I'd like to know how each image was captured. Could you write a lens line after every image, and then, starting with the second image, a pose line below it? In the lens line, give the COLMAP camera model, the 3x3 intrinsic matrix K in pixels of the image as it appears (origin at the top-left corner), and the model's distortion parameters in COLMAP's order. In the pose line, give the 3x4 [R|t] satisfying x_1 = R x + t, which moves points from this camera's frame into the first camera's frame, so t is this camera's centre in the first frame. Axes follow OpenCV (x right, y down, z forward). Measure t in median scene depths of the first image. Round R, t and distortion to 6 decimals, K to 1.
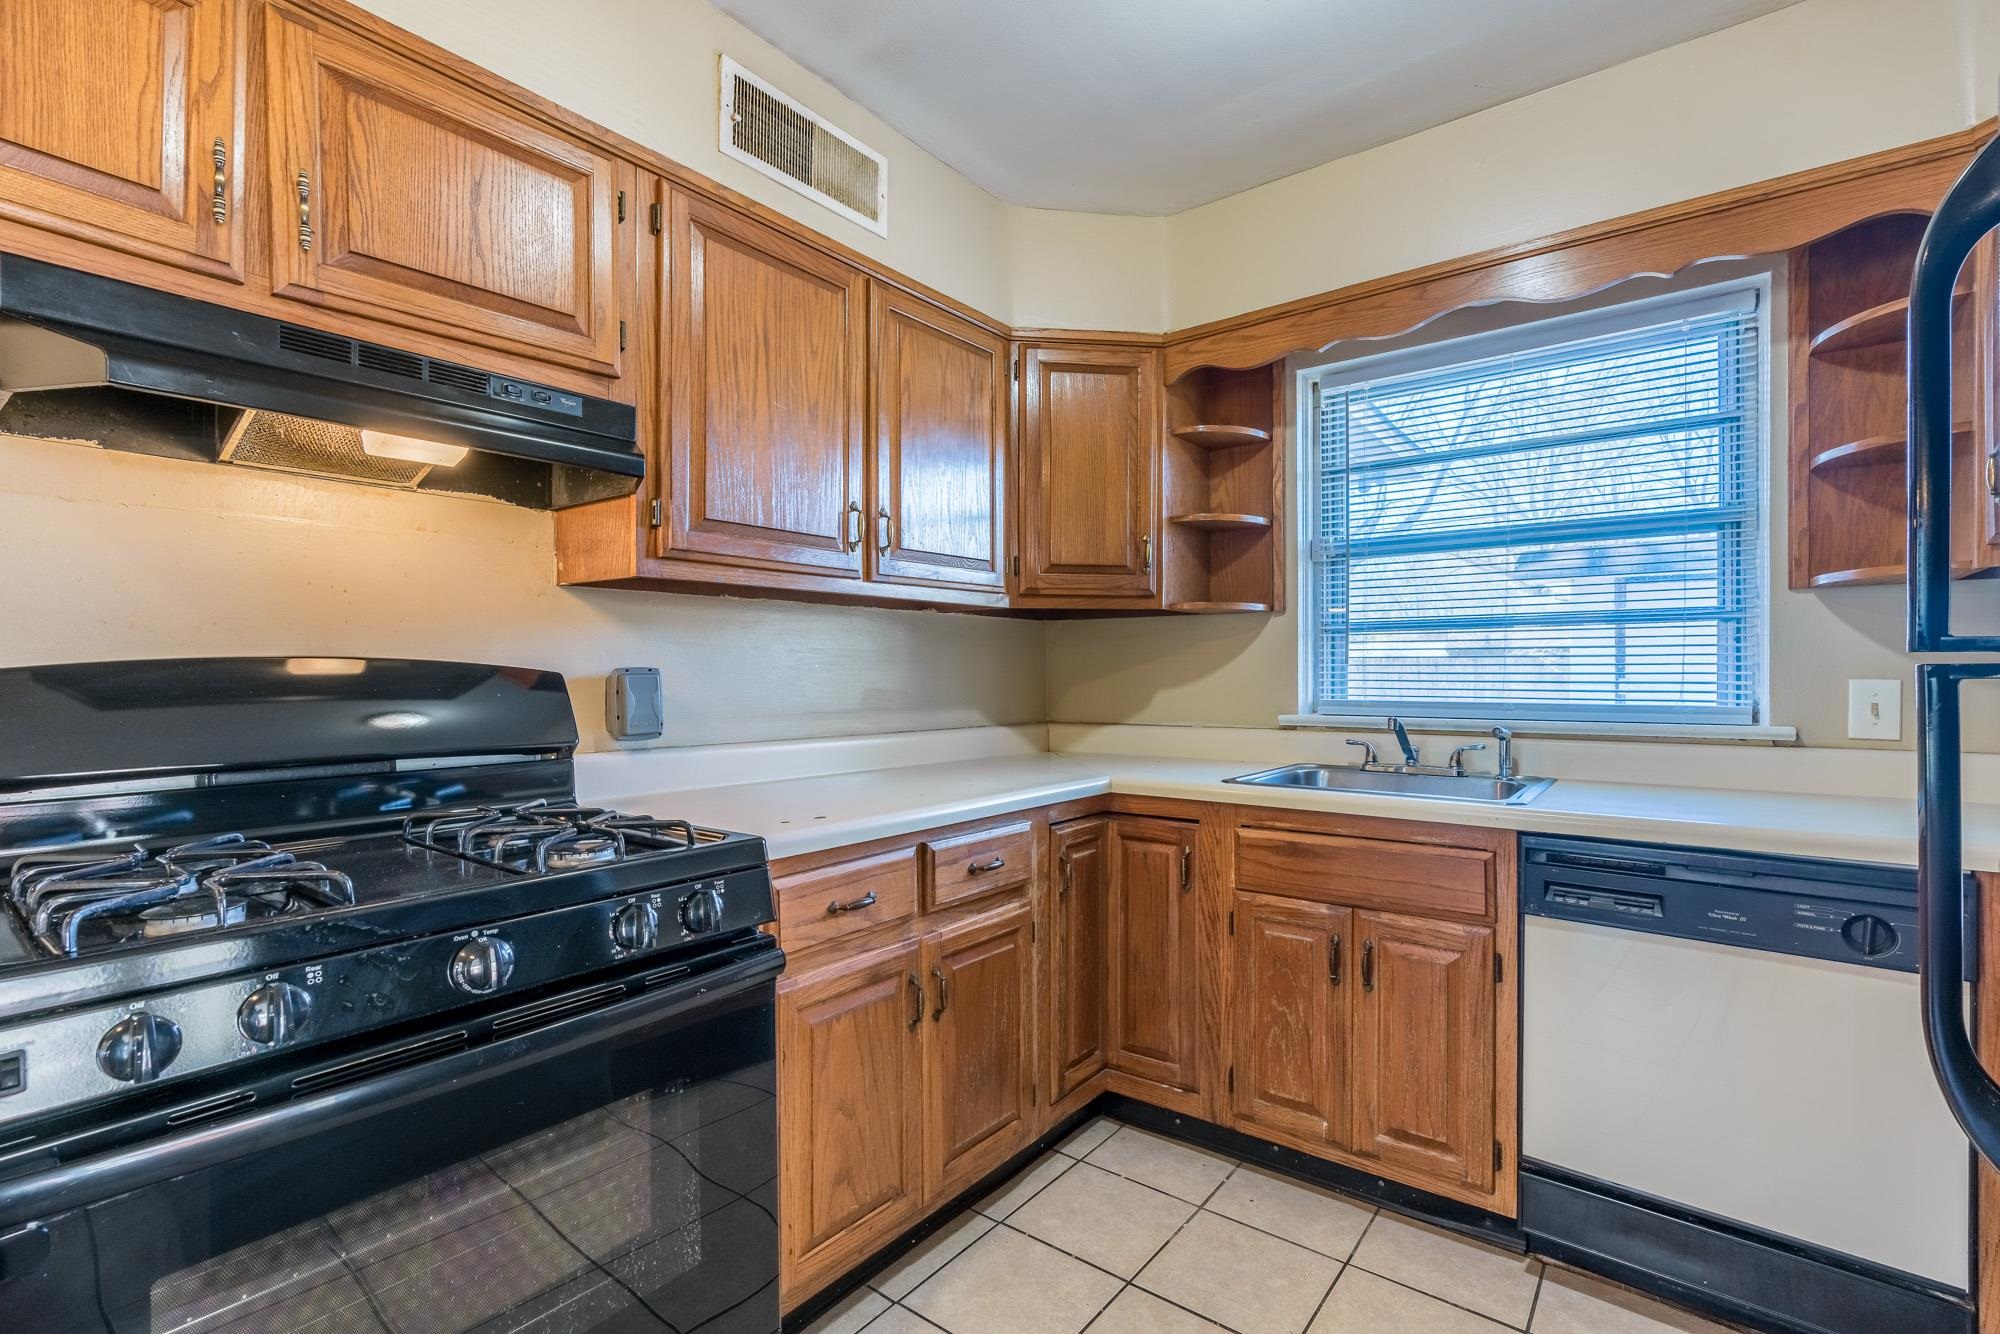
lens RADIAL K [[915.6, 0, 1004.6], [0, 915.6, 673.7], [0, 0, 1]] dist [-0.008027, 0.003381]
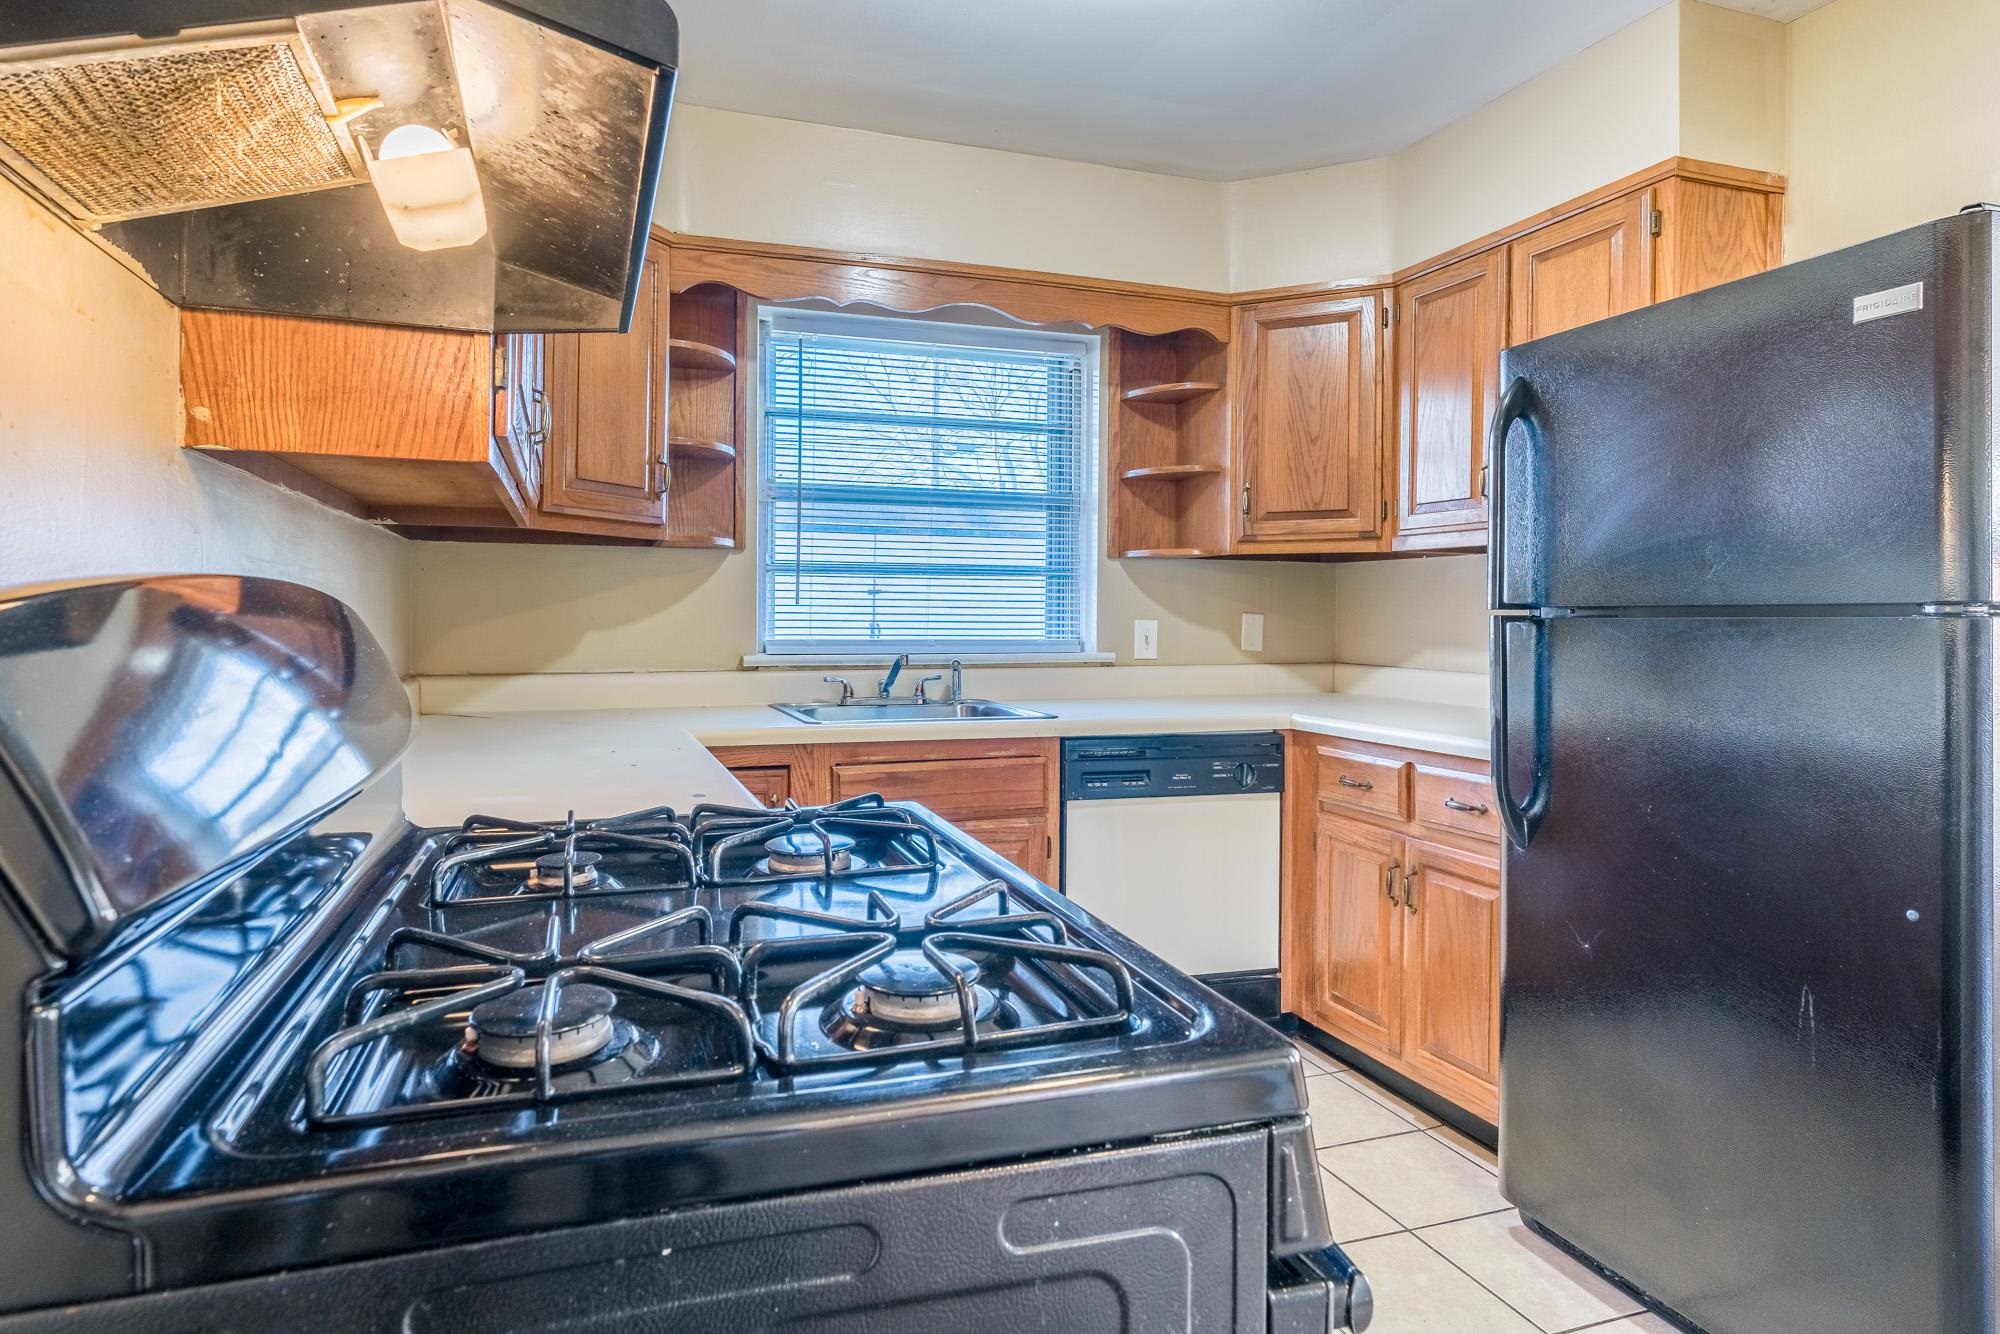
lens RADIAL K [[994.4, 0, 1019.0], [0, 994.4, 620.1], [0, 0, 1]] dist [-0.003557, 0.000409]
pose [[0.576876, 0.000263, 0.816831, -0.501536], [-0.007553, 0.999959, 0.005012, -0.000658], [-0.816797, -0.009061, 0.576855, 0.192849]]
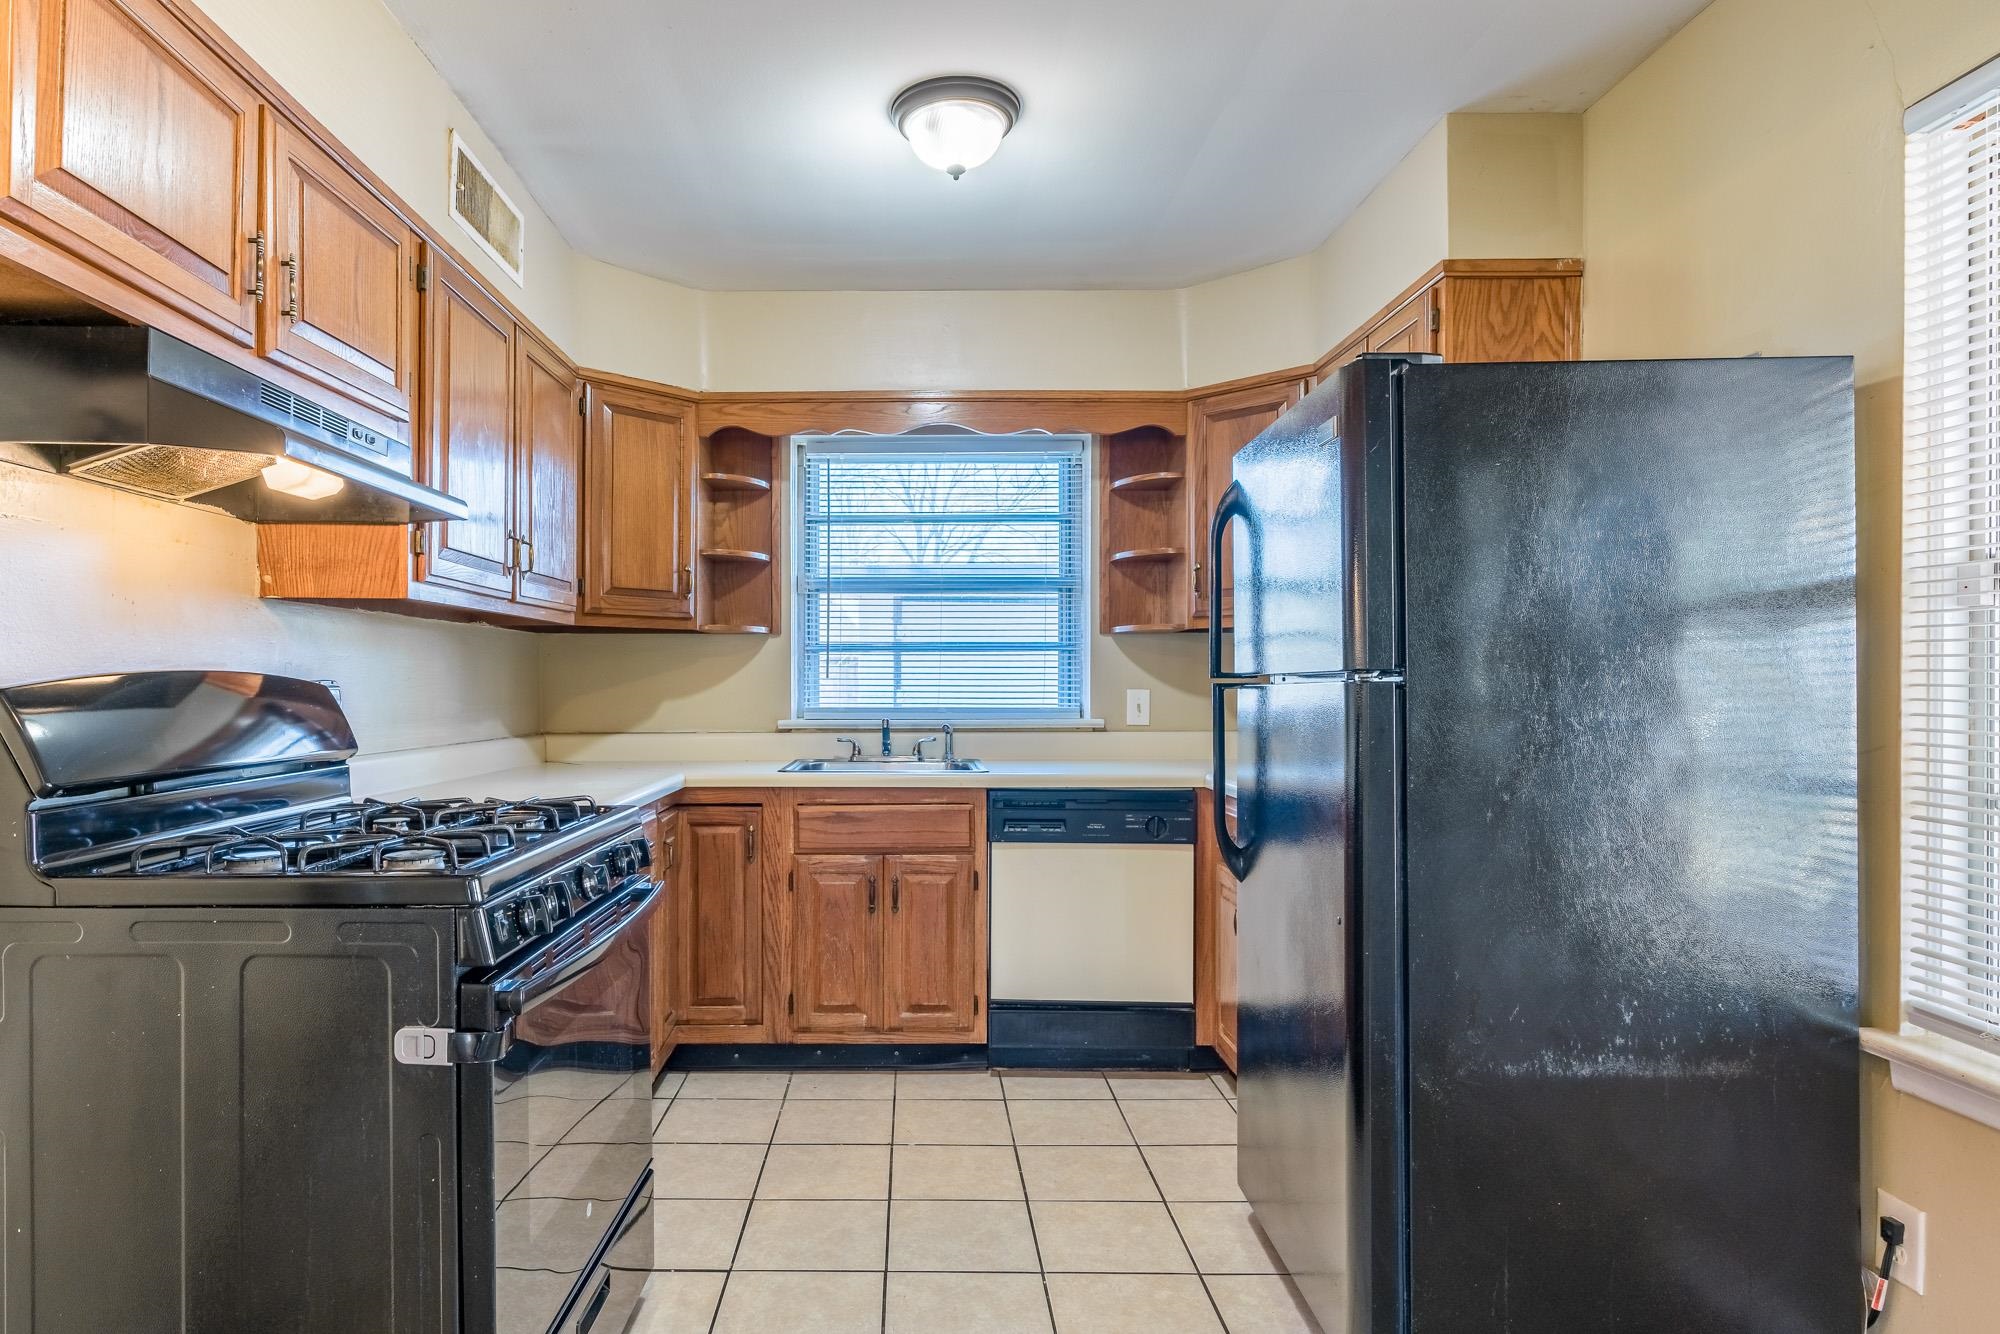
lens RADIAL K [[1010.2, 0, 966.8], [0, 1010.2, 681.4], [0, 0, 1]] dist [0.002554, -0.000170]
pose [[0.788400, 0.002850, 0.615156, -0.409379], [-0.000669, 0.999993, -0.003777, -0.001101], [-0.615162, 0.002566, 0.788397, -0.253791]]
